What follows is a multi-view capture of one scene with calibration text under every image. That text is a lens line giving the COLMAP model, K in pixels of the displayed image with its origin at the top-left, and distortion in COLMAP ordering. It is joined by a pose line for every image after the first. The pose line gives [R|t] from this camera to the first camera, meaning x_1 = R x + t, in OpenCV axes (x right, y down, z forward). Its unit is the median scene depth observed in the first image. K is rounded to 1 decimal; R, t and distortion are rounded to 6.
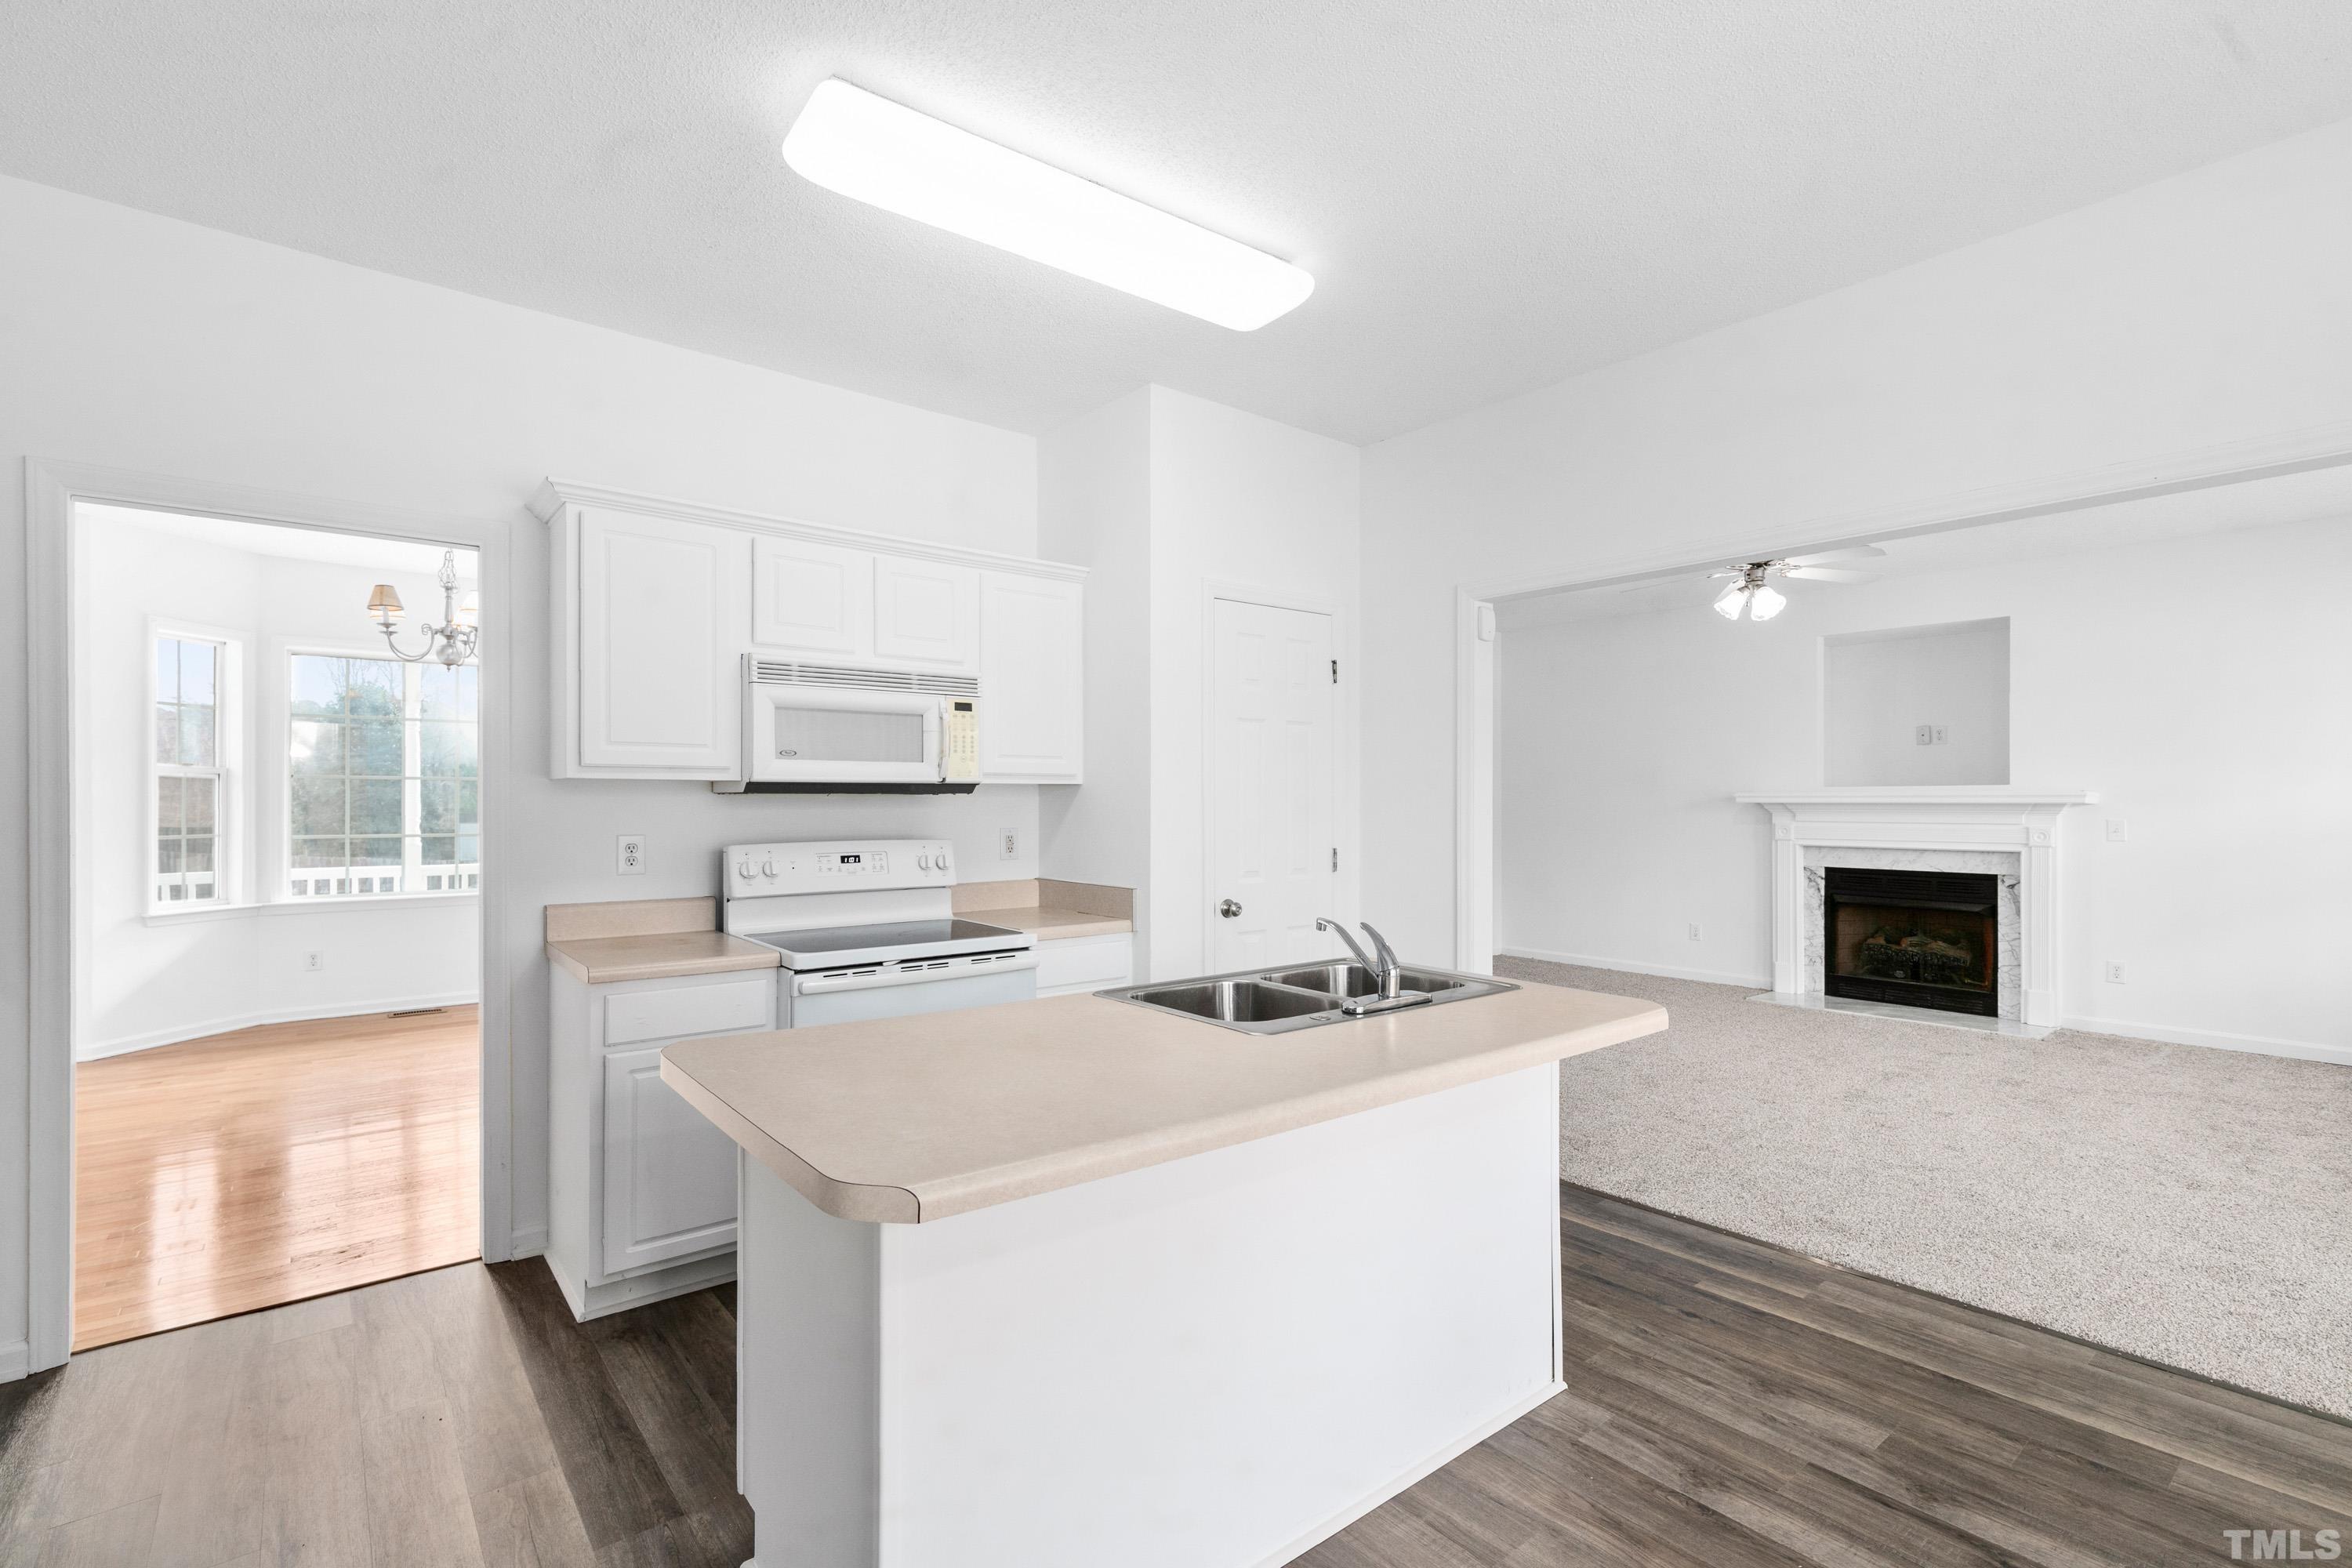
lens RADIAL K [[1079.0, 0, 1170.7], [0, 1079.0, 804.2], [0, 0, 1]] dist [0.001254, 0.000010]
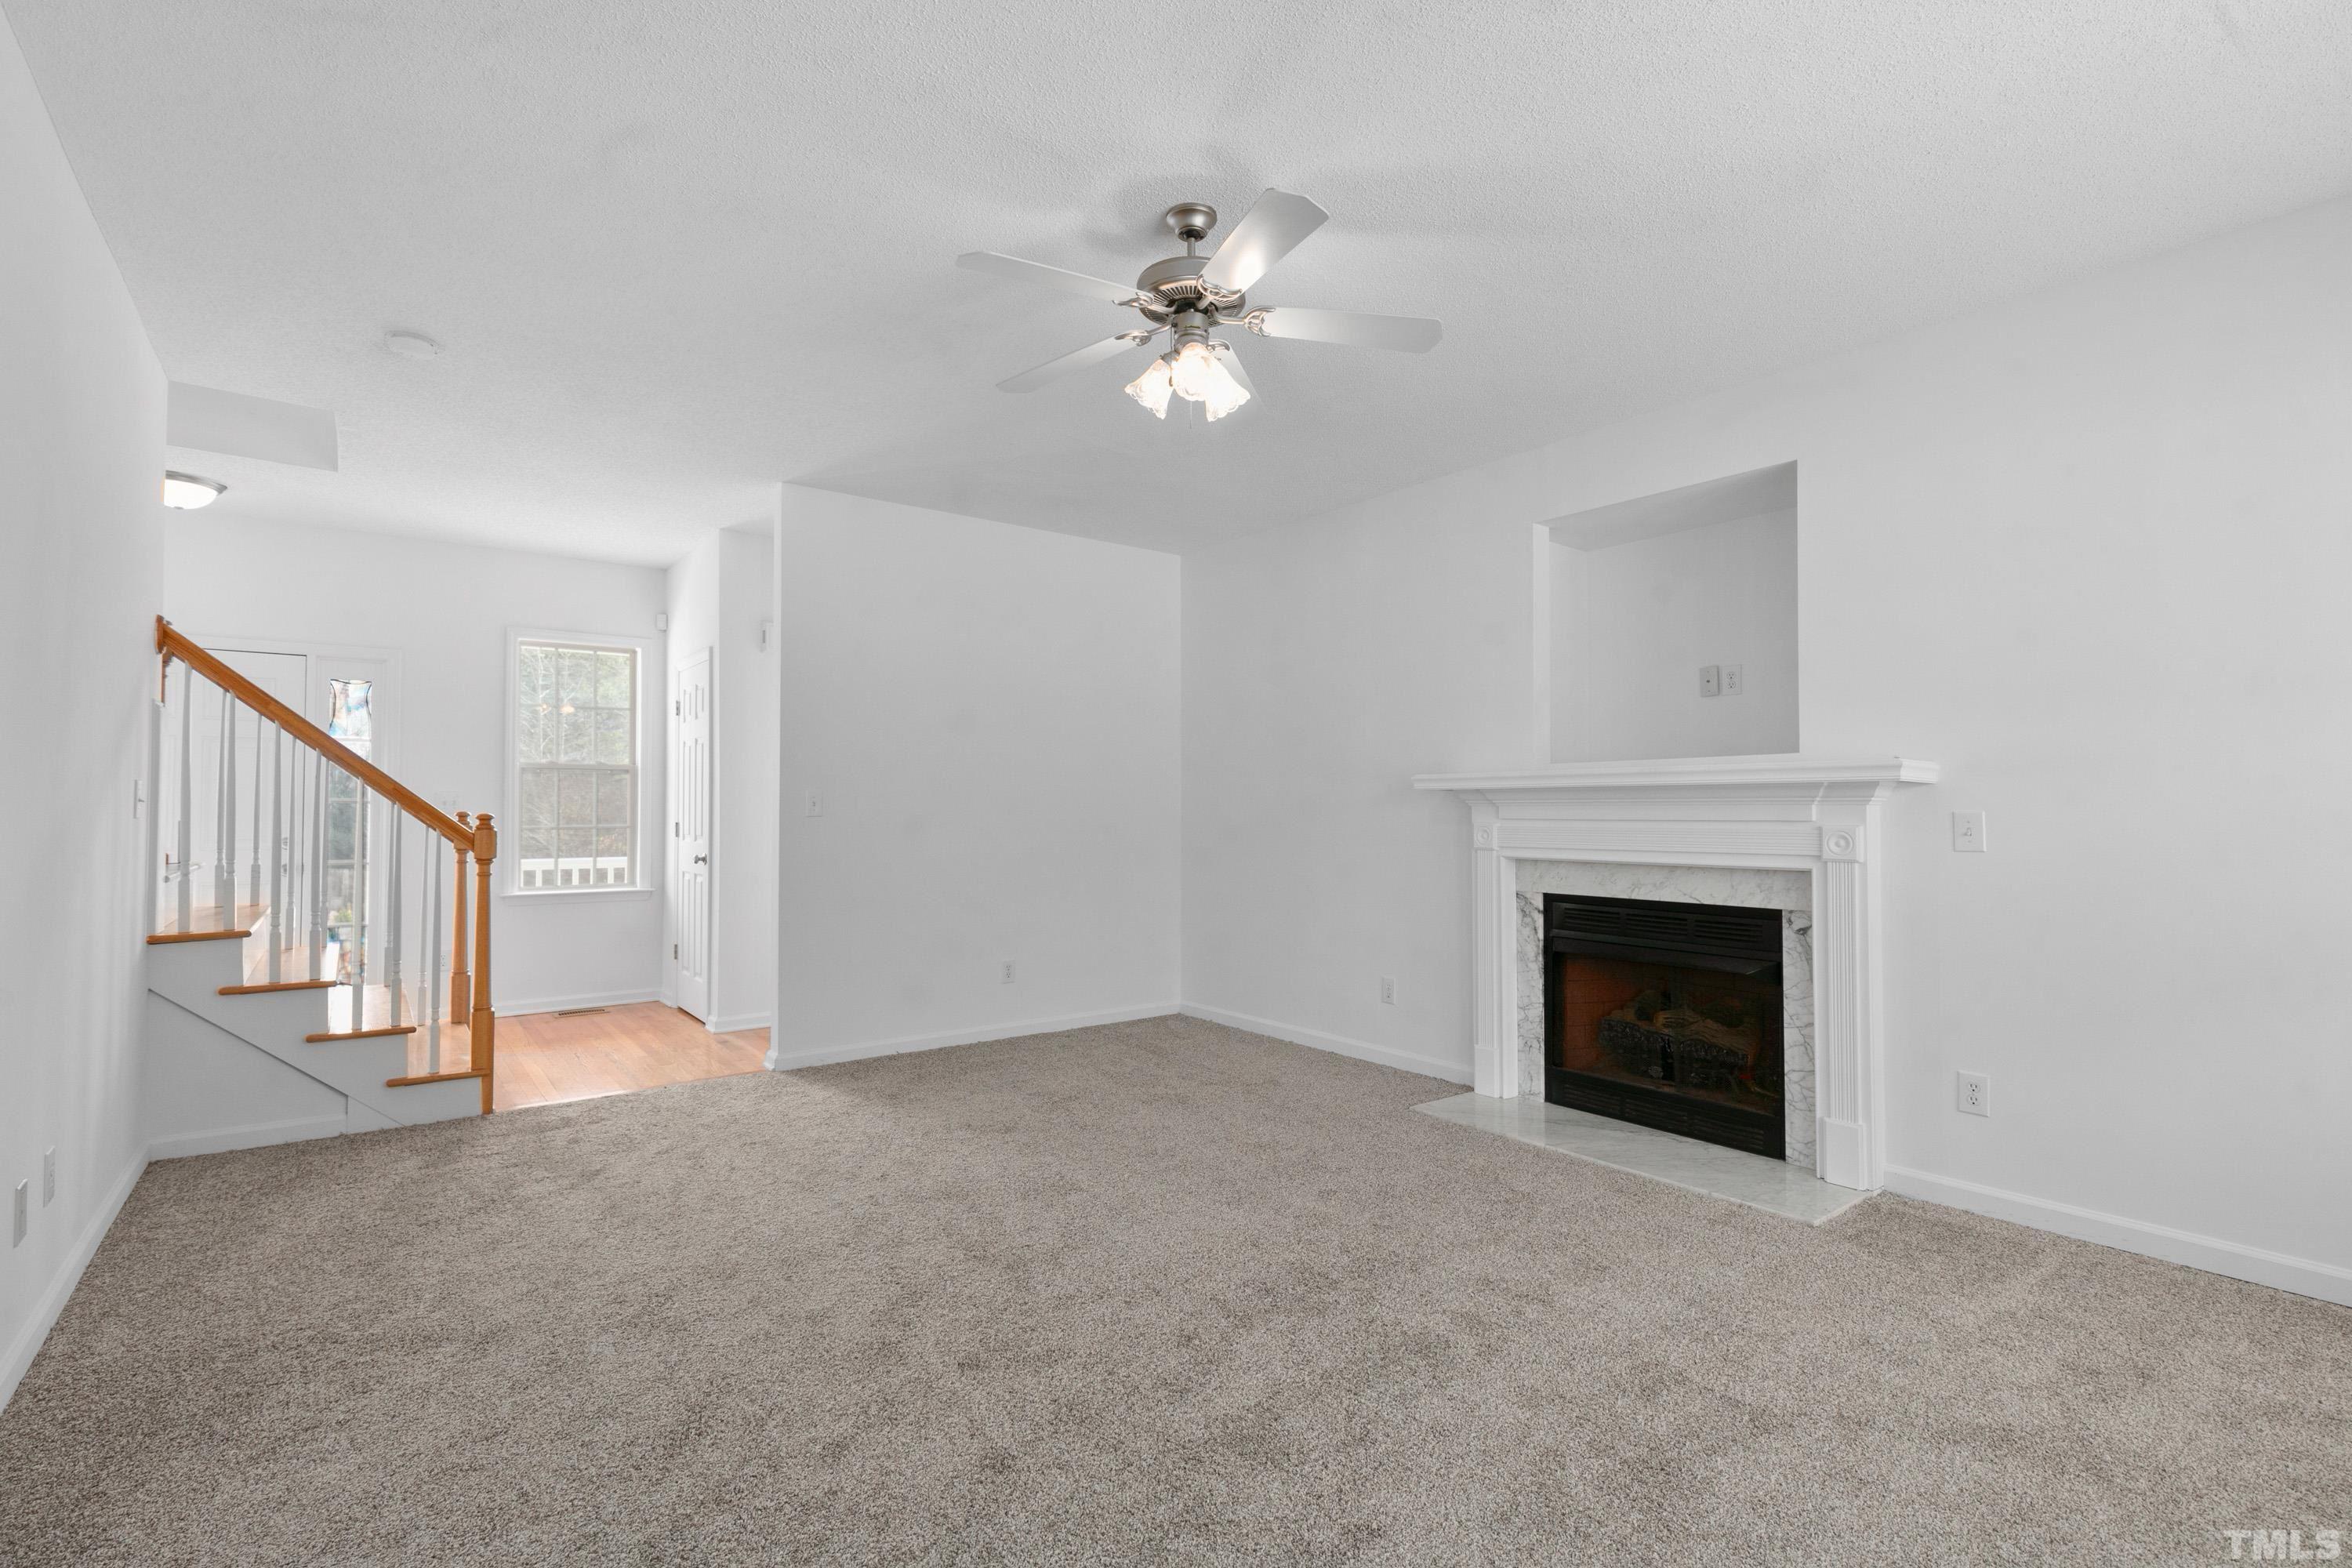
lens RADIAL K [[1083.2, 0, 1183.1], [0, 1083.2, 791.9], [0, 0, 1]] dist [-0.001075, 0.001016]
pose [[0.999742, -0.000440, -0.022689, 0.437143], [0.000006, 0.999817, -0.019134, 0.012996], [0.022693, 0.019129, 0.999559, 0.395769]]
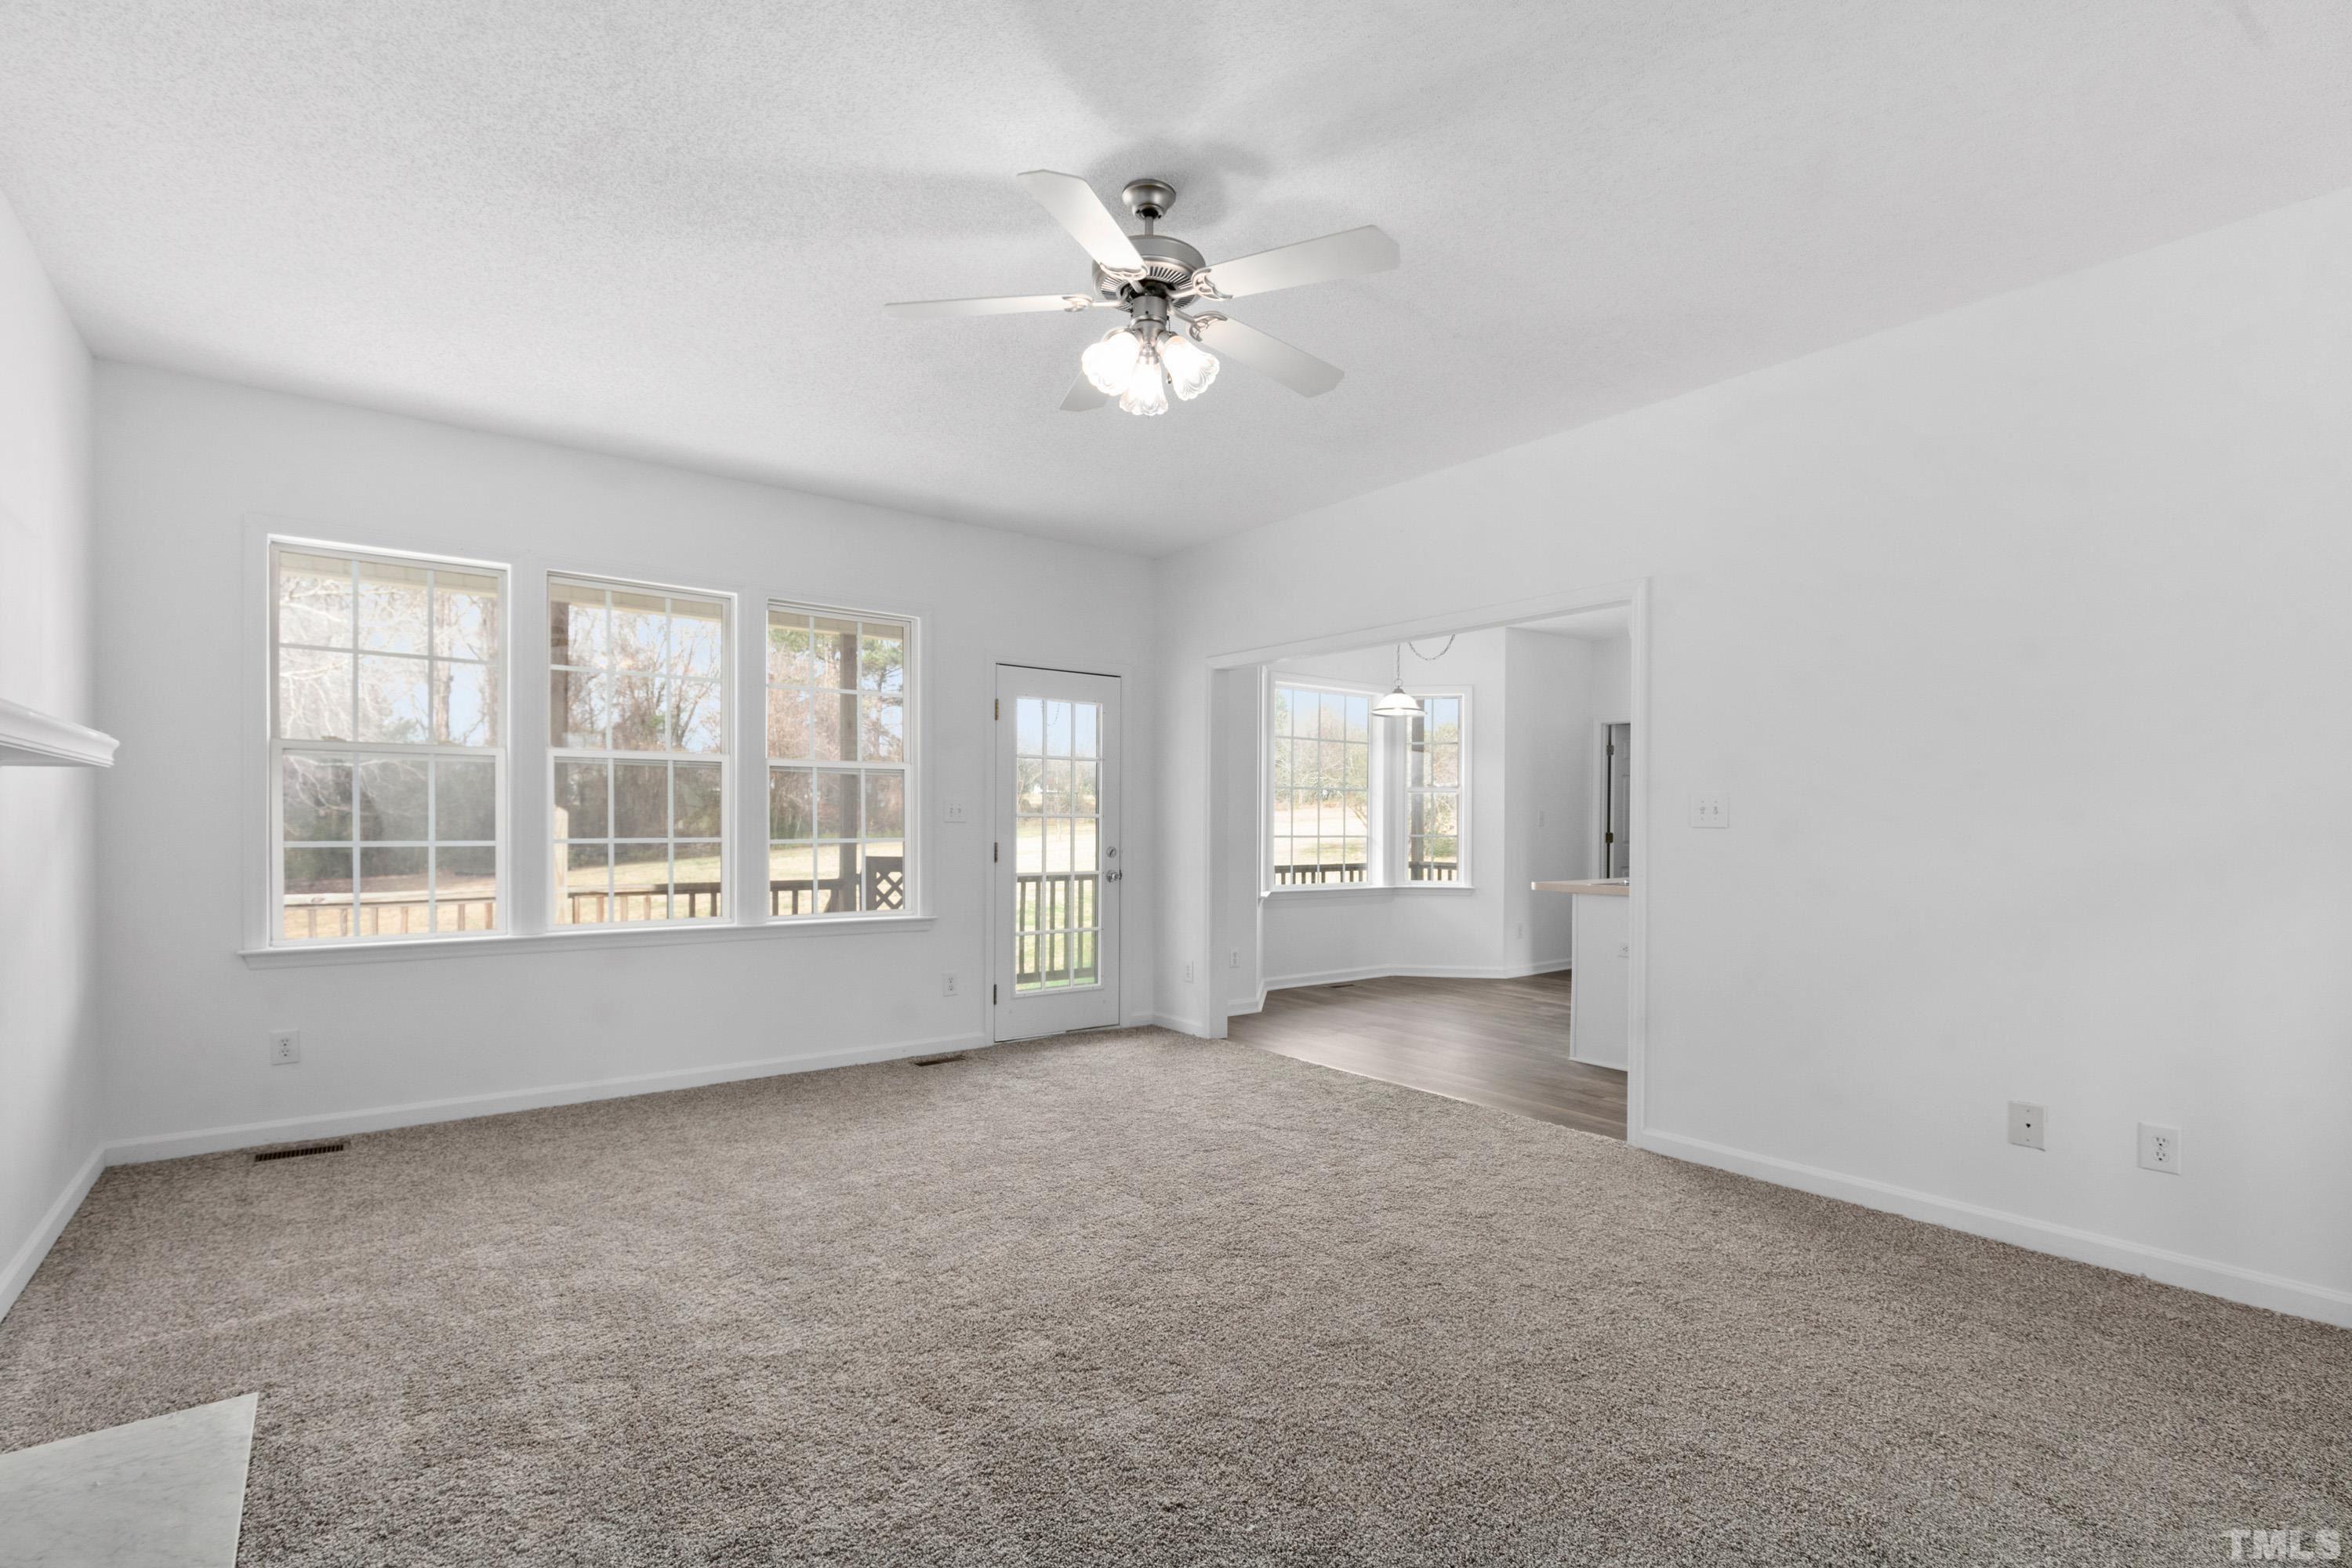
lens RADIAL K [[1078.2, 0, 1174.7], [0, 1078.2, 837.1], [0, 0, 1]] dist [0.000509, -0.000128]
pose [[-0.999651, -0.005409, 0.025867, 0.410974], [-0.004842, 0.999748, 0.021928, 0.010514], [-0.025979, 0.021795, -0.999425, 1.187441]]
